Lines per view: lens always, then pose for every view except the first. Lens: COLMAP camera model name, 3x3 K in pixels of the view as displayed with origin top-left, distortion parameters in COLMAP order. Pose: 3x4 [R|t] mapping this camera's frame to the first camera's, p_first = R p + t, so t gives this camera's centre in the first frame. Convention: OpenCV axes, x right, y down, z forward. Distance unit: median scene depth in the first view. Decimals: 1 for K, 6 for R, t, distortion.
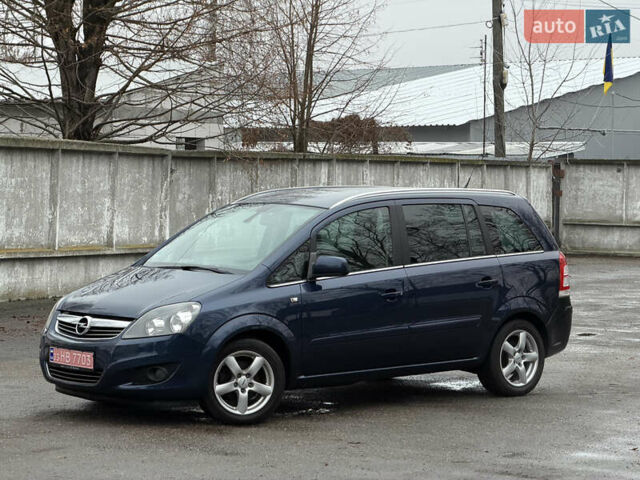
lens RADIAL K [[1917.8, 0, 310.4], [0, 1917.8, 241.3], [0, 0, 1]] dist [0.210287, 0.390650]
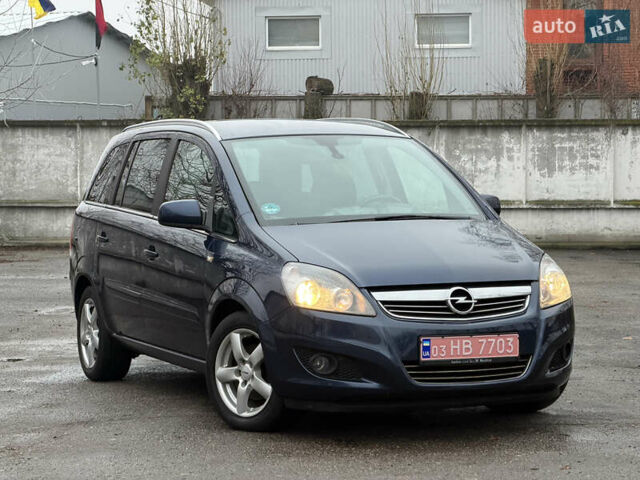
lens RADIAL K [[1917.8, 0, 310.4], [0, 1917.8, 241.3], [0, 0, 1]] dist [0.210287, 0.390650]
pose [[0.935103, -0.035505, 0.352594, -0.069113], [0.033900, 0.999368, 0.010728, 0.001956], [-0.352752, 0.001921, 0.935715, 0.819440]]
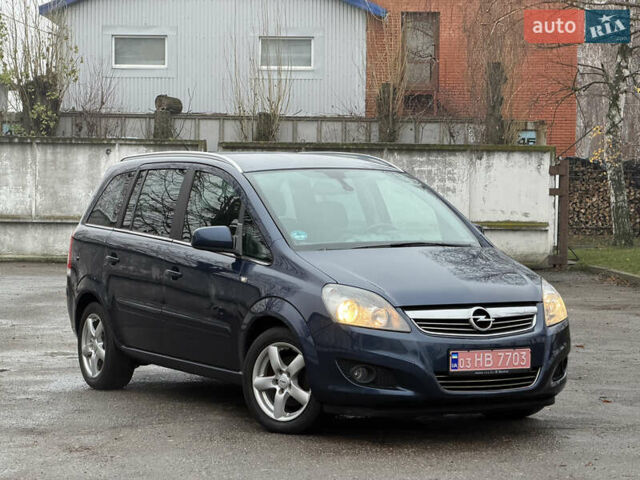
lens RADIAL K [[1917.8, 0, 310.4], [0, 1917.8, 241.3], [0, 0, 1]] dist [0.210287, 0.390650]
pose [[0.892599, -0.023183, 0.450255, -0.189618], [0.022664, 0.999722, 0.006544, -0.005858], [-0.450282, 0.004364, 0.892876, 0.775693]]
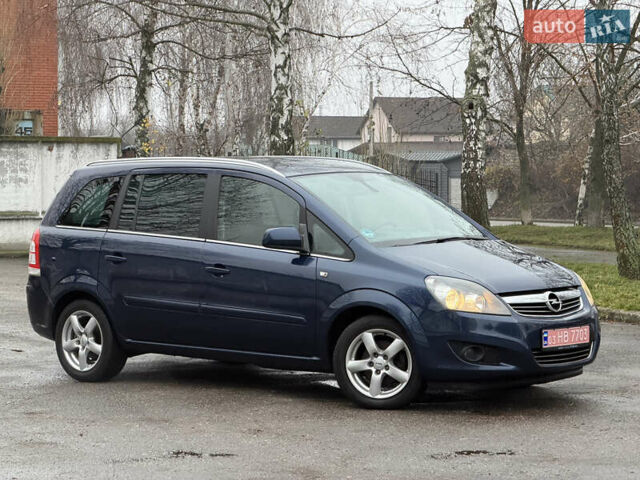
lens RADIAL K [[1917.8, 0, 310.4], [0, 1917.8, 241.3], [0, 0, 1]] dist [0.210287, 0.390650]
pose [[0.681908, -0.046284, 0.729972, -0.515351], [0.039471, 0.998870, 0.026462, -0.024717], [-0.730372, 0.010769, 0.682965, 0.901763]]
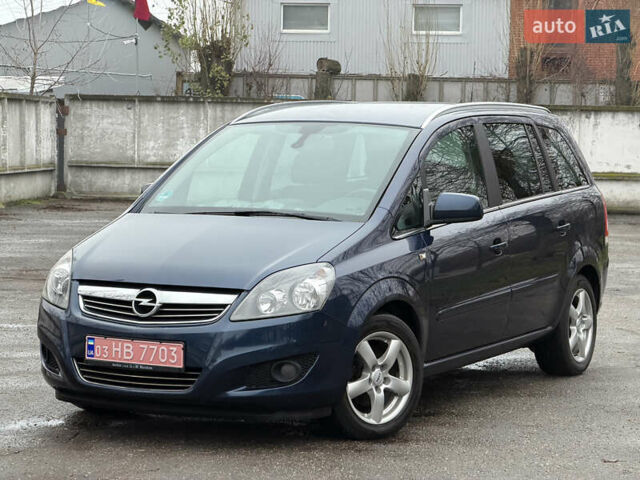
lens RADIAL K [[1917.8, 0, 310.4], [0, 1917.8, 241.3], [0, 0, 1]] dist [0.210287, 0.390650]
pose [[0.931886, -0.020761, 0.362157, -0.303255], [0.010817, 0.999507, 0.029464, 0.003656], [-0.362590, -0.023540, 0.931651, 0.360210]]
